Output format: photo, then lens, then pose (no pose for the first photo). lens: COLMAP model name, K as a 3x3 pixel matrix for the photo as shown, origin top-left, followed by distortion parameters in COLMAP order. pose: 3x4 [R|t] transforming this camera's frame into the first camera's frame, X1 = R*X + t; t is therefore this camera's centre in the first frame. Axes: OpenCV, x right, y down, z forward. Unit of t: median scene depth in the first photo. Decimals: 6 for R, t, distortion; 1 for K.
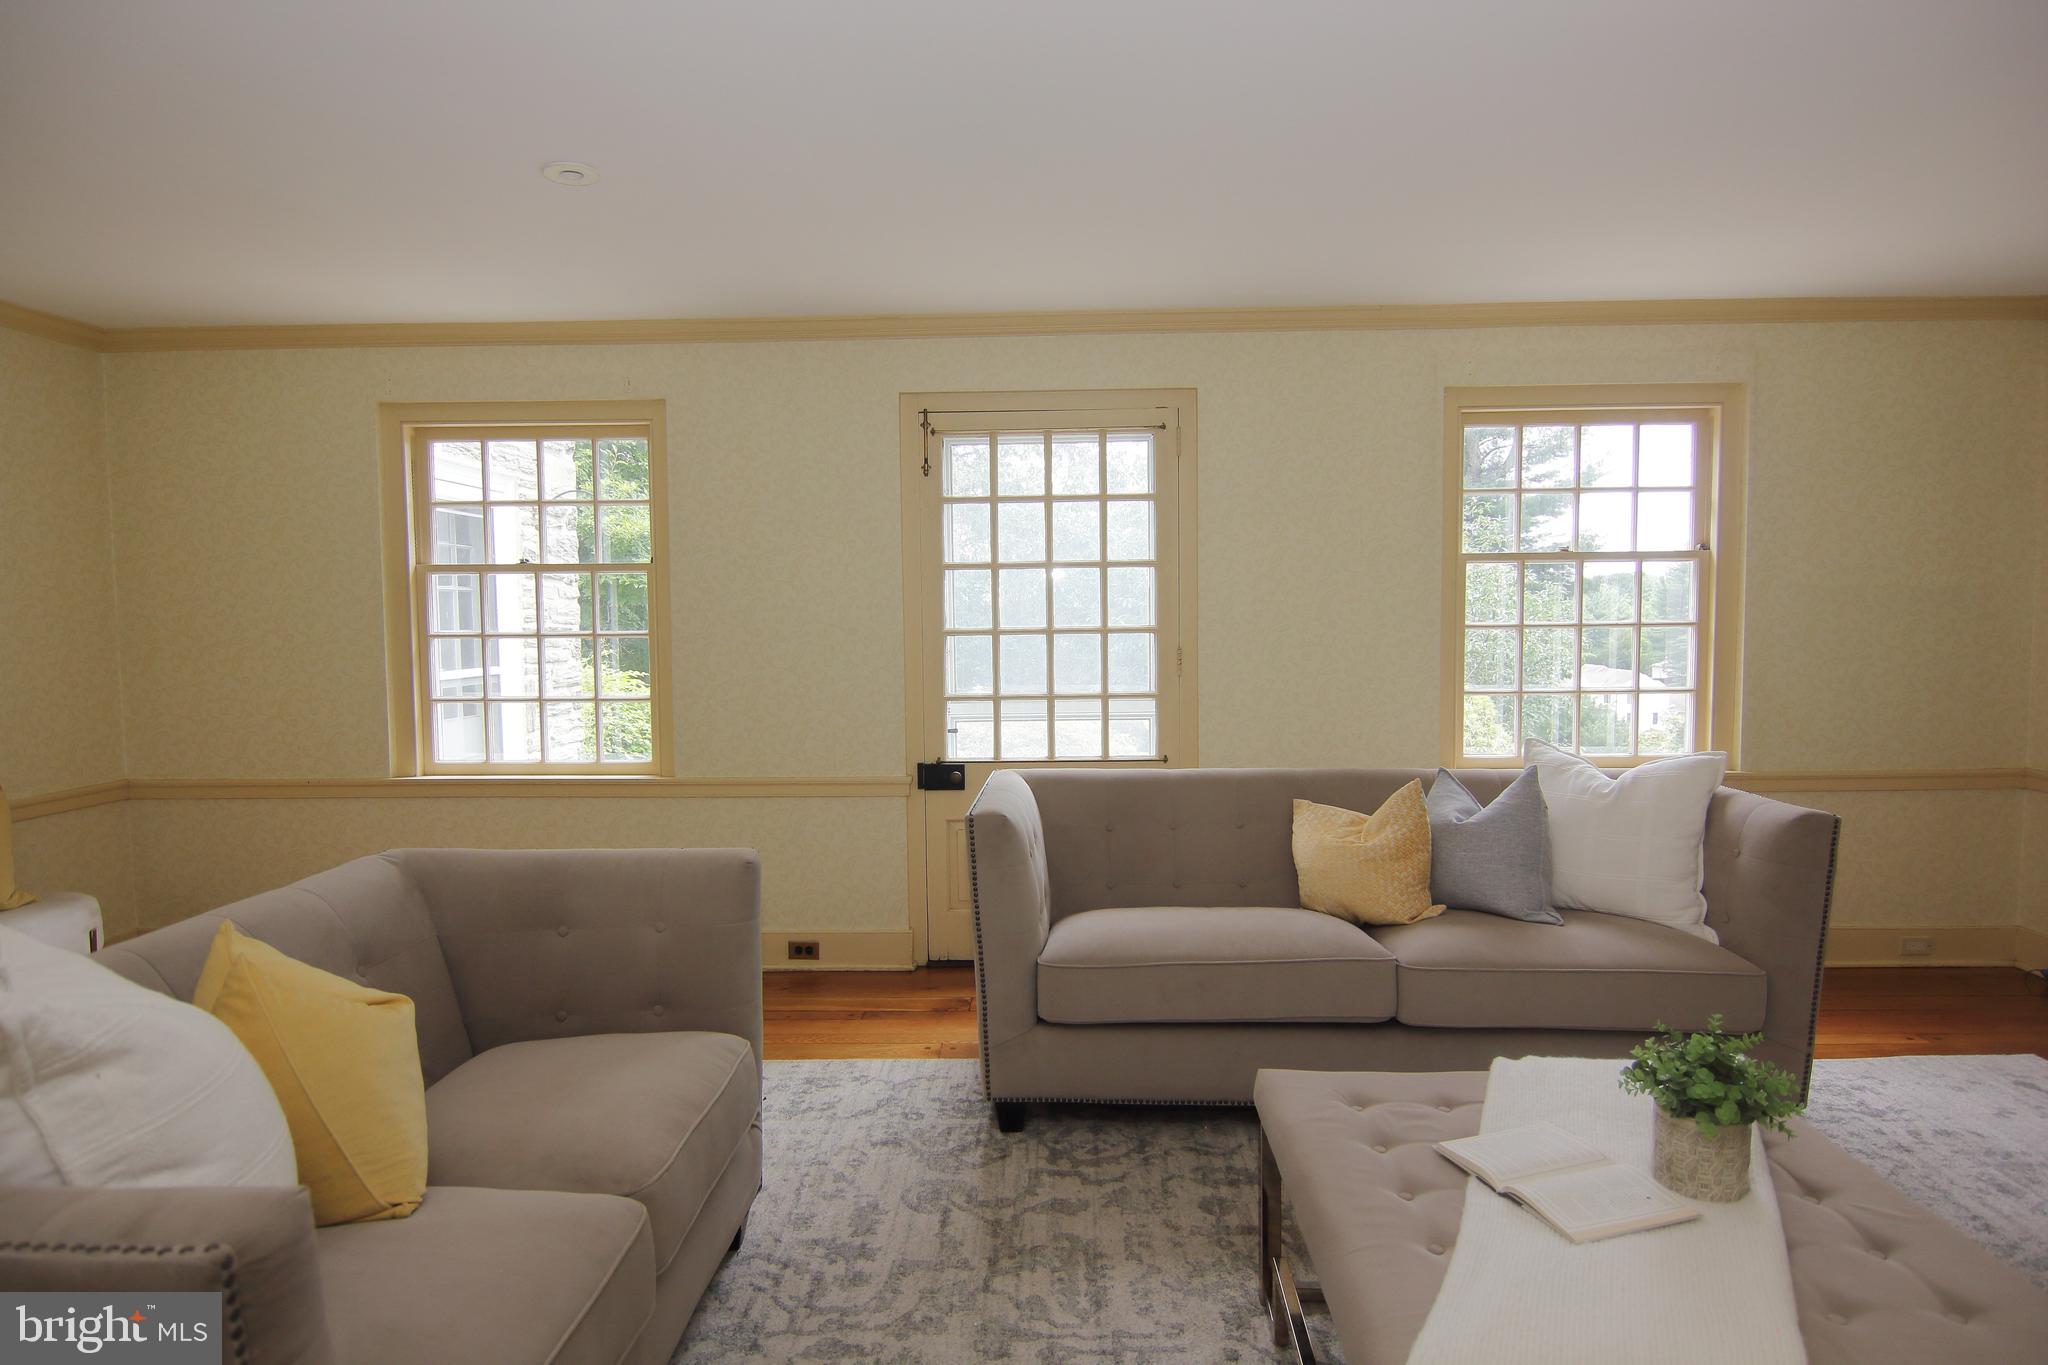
lens RADIAL K [[827.6, 0, 1027.5], [0, 827.6, 675.6], [0, 0, 1]] dist [0.017251, 0.000135]
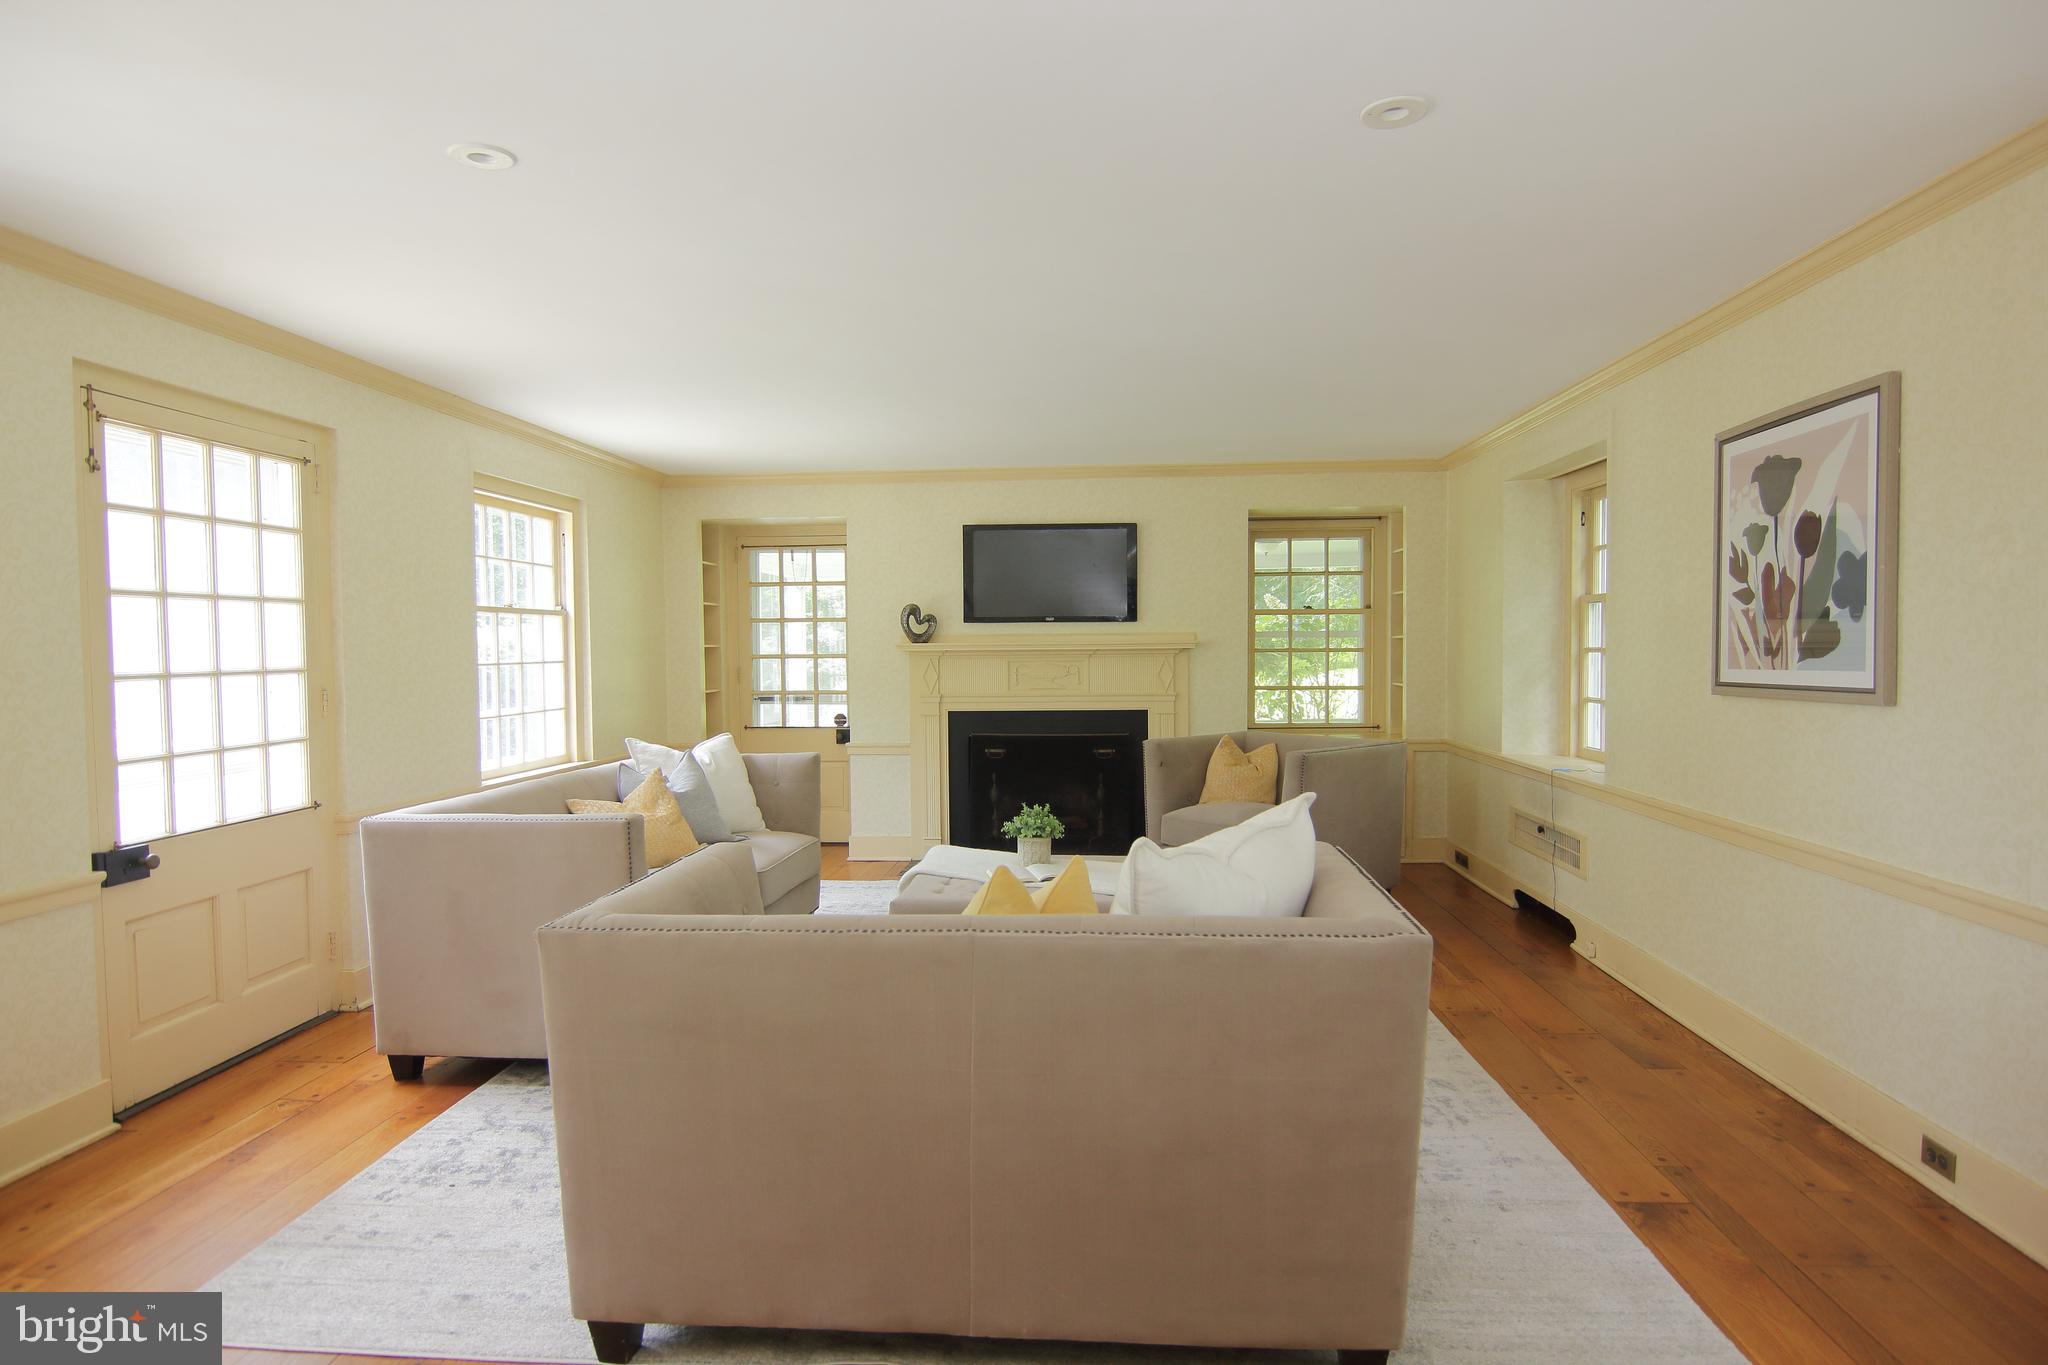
lens RADIAL K [[1153.4, 0, 1015.5], [0, 1153.4, 685.1], [0, 0, 1]] dist [0.003403, -0.017053]
pose [[0.062539, -0.027190, 0.997672, -1.111998], [0.064382, 0.997657, 0.023154, -0.016199], [-0.995964, 0.062784, 0.064143, 0.103927]]
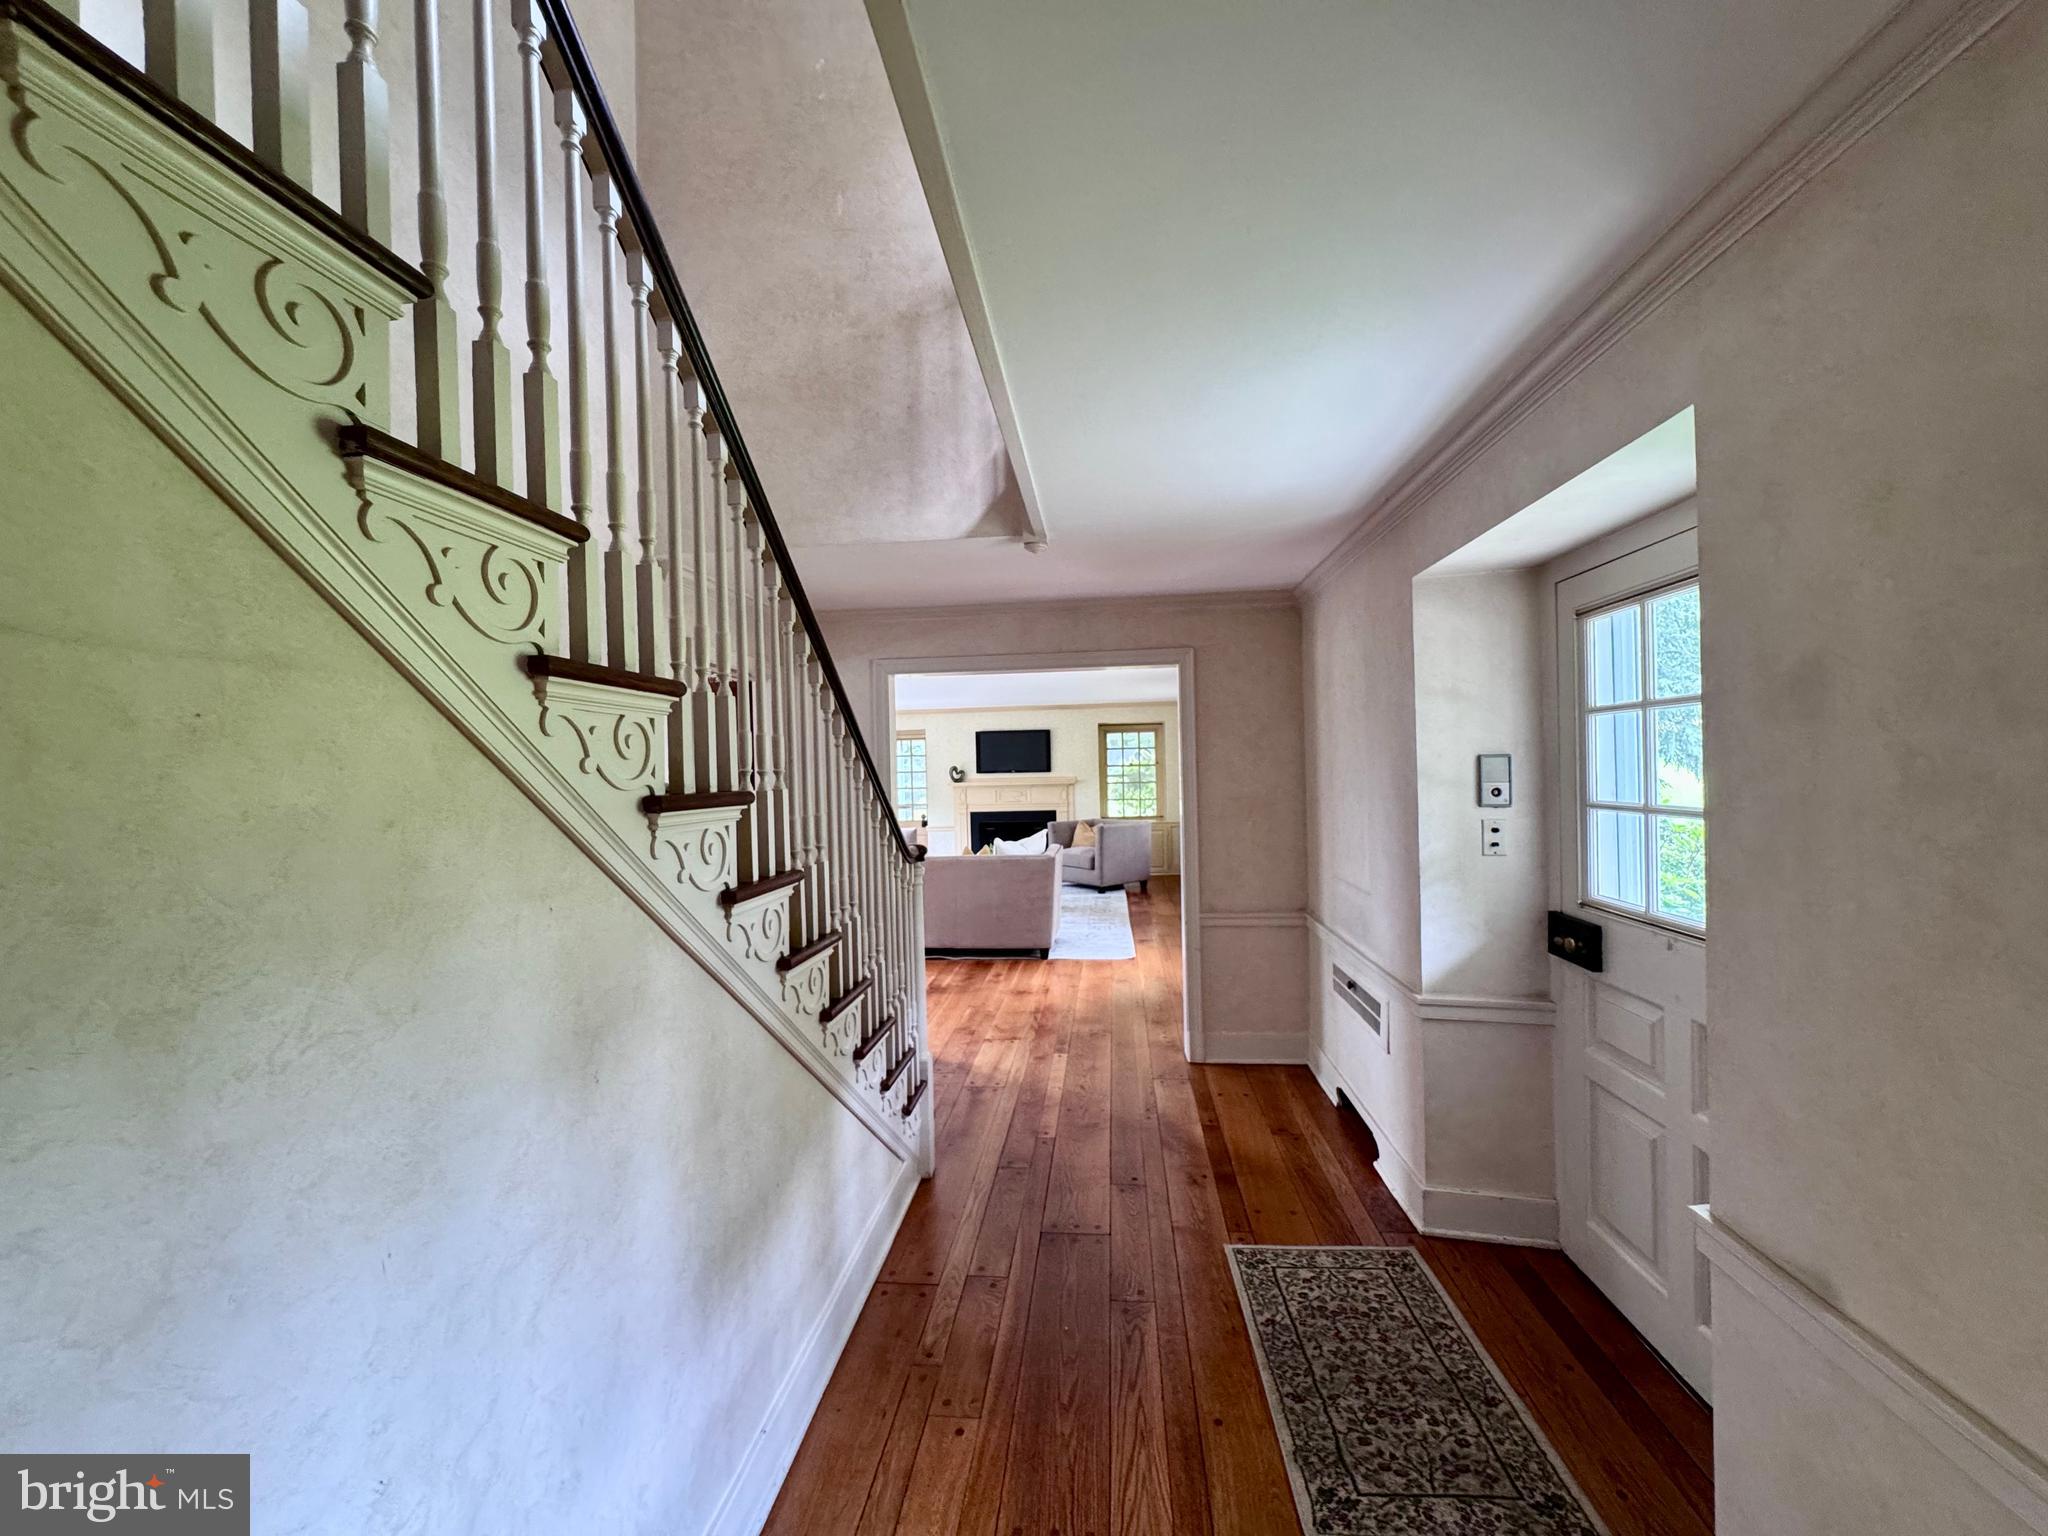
lens RADIAL K [[827.7, 0, 1023.2], [0, 827.7, 771.7], [0, 0, 1]] dist [0.001143, 0.000398]
pose [[0.089430, 0.001592, 0.995992, -2.599339], [0.078768, 0.996855, -0.008666, -0.052495], [-0.992873, 0.079228, 0.089024, -0.207157]]
